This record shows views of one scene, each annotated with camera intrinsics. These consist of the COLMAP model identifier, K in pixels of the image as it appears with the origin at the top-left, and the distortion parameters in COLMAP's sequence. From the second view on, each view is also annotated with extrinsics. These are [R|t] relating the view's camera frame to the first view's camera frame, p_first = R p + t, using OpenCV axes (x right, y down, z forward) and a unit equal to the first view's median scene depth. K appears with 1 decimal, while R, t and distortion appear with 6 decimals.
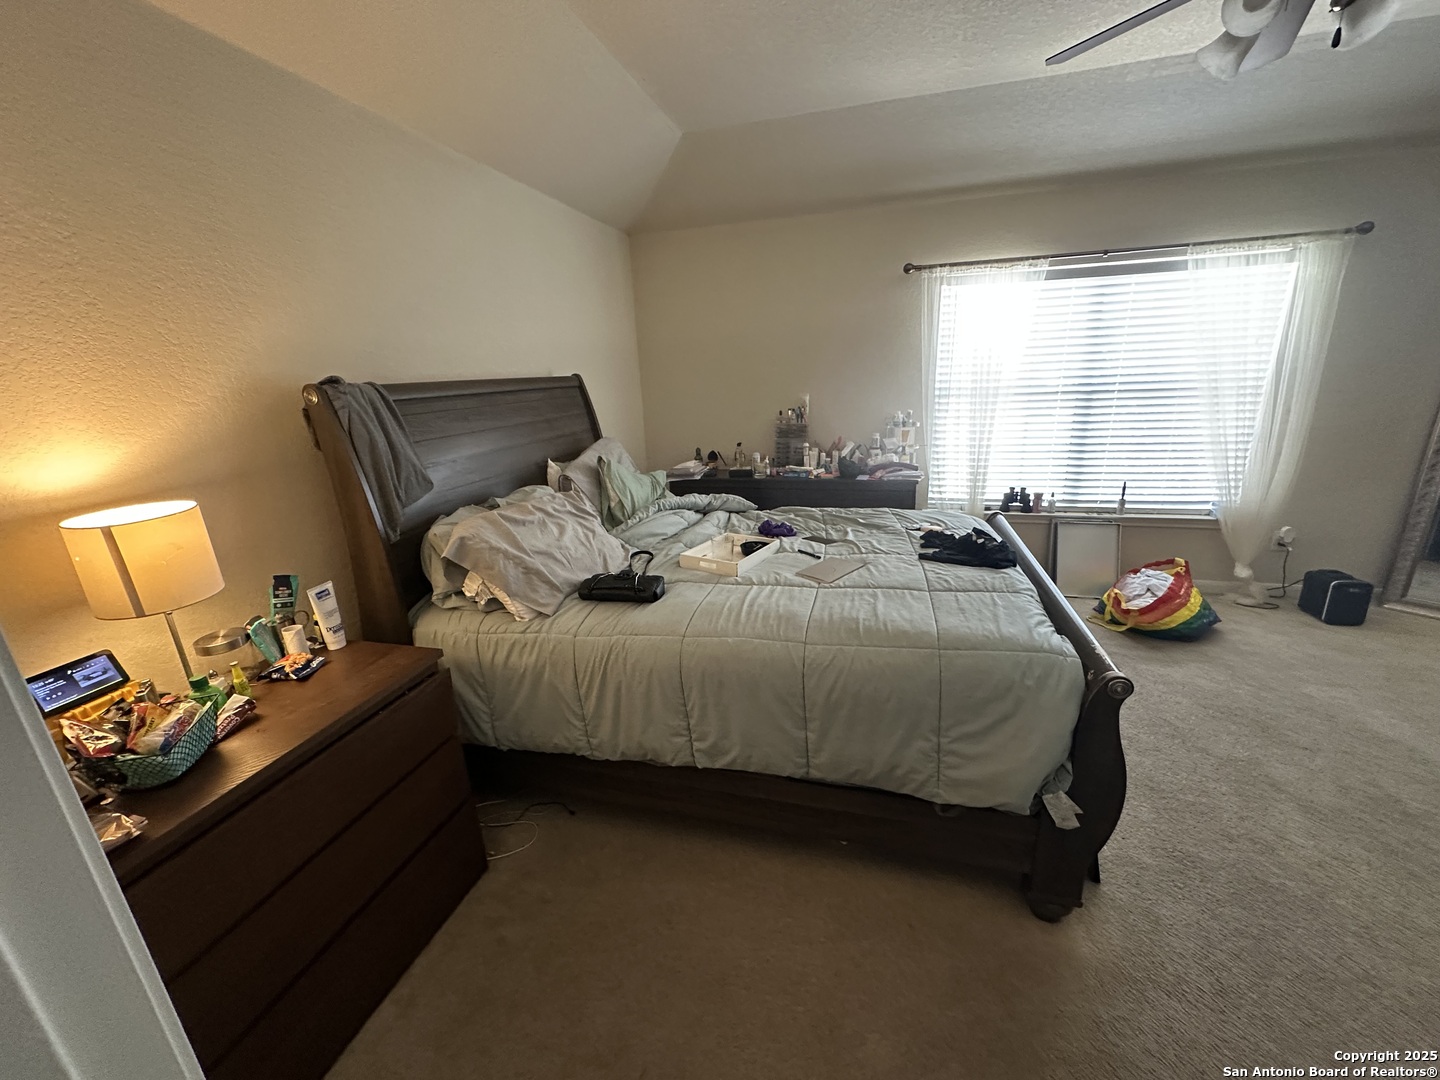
lens RADIAL K [[576.5, 0, 719.7], [0, 576.5, 538.0], [0, 0, 1]] dist [-0.000974, 0.000541]
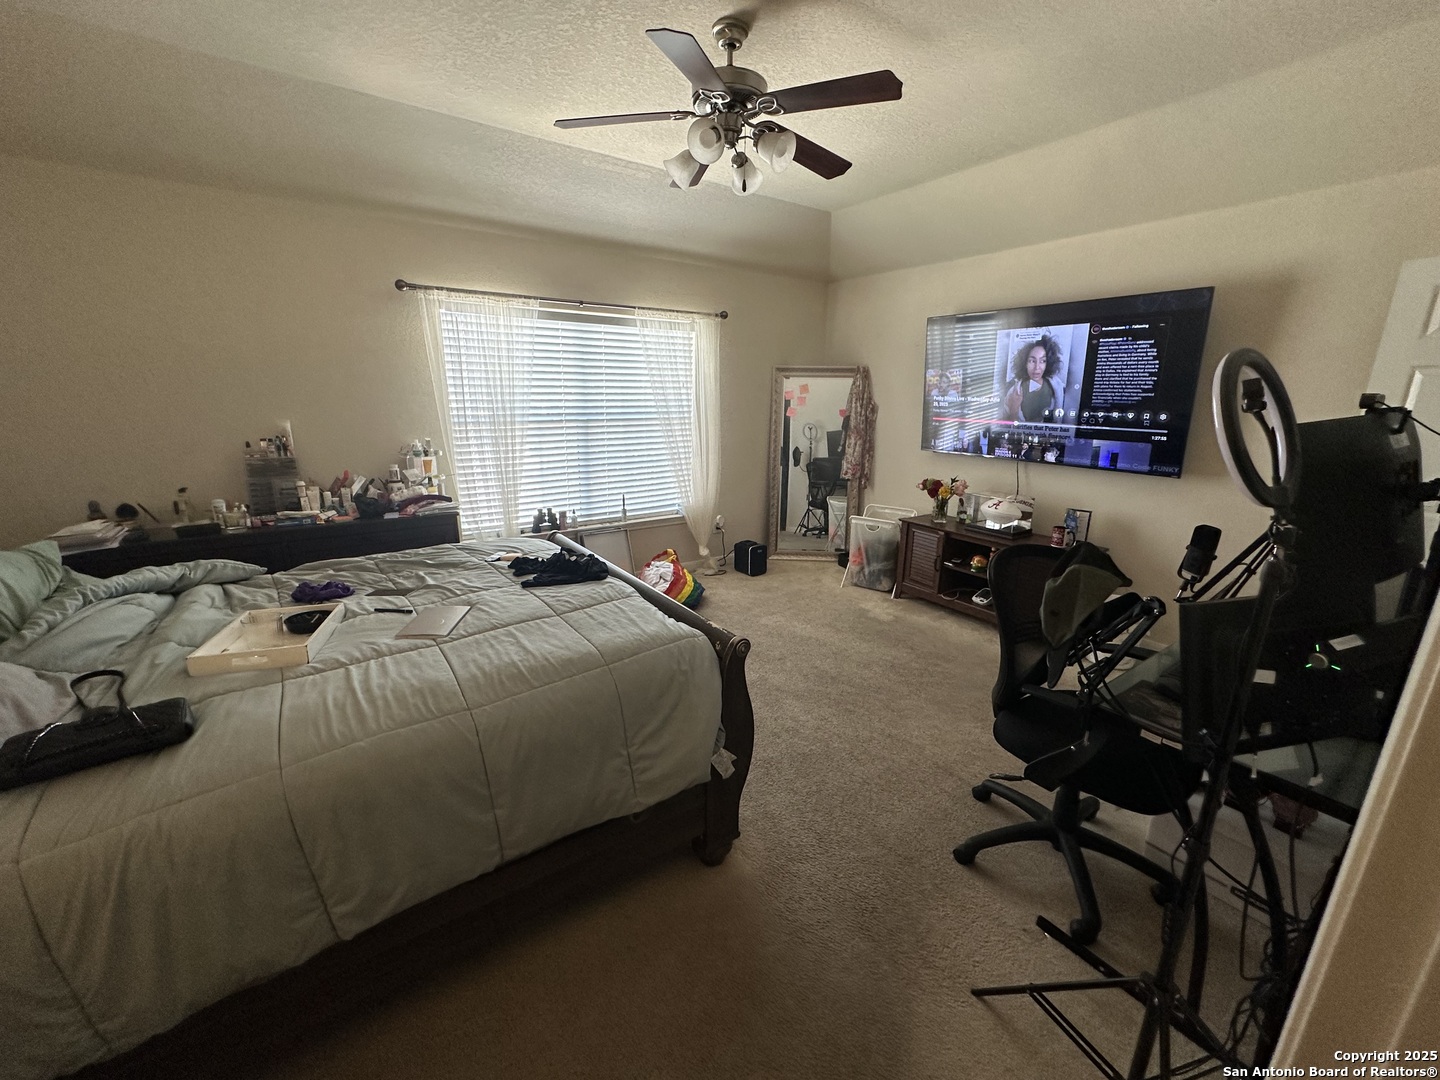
lens RADIAL K [[576.5, 0, 719.7], [0, 576.5, 538.0], [0, 0, 1]] dist [-0.000974, 0.000541]
pose [[0.638416, -0.143378, 0.756219, -0.126793], [0.182552, 0.982669, 0.032197, -0.012808], [-0.747730, 0.117494, 0.653526, 0.091649]]
